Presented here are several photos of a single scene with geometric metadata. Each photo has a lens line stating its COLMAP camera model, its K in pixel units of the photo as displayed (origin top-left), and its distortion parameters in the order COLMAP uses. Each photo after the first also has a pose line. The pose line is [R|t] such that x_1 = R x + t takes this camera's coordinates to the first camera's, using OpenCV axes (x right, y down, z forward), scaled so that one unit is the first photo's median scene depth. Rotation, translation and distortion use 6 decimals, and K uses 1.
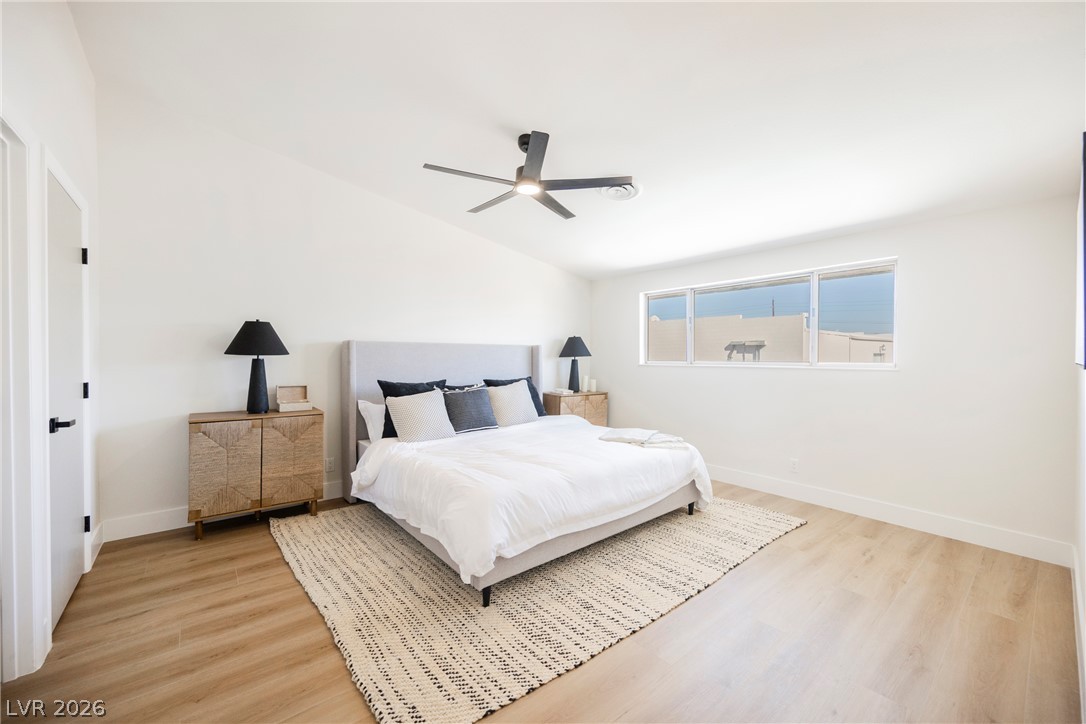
lens RADIAL K [[423.9, 0, 545.5], [0, 423.9, 361.9], [0, 0, 1]] dist [-0.002782, -0.000087]
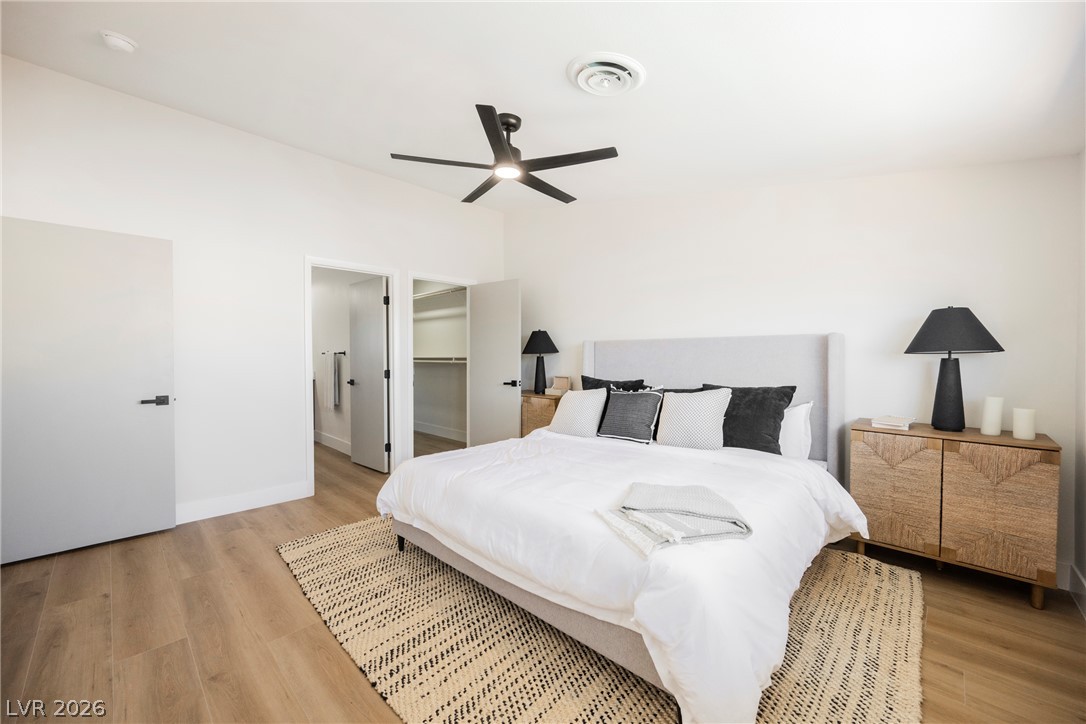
lens RADIAL K [[423.9, 0, 545.5], [0, 423.9, 361.9], [0, 0, 1]] dist [-0.002782, -0.000087]
pose [[0.114798, 0.012948, -0.993304, 0.876321], [-0.010839, 0.999872, 0.011781, -0.005240], [0.993330, 0.009414, 0.114923, 0.965890]]
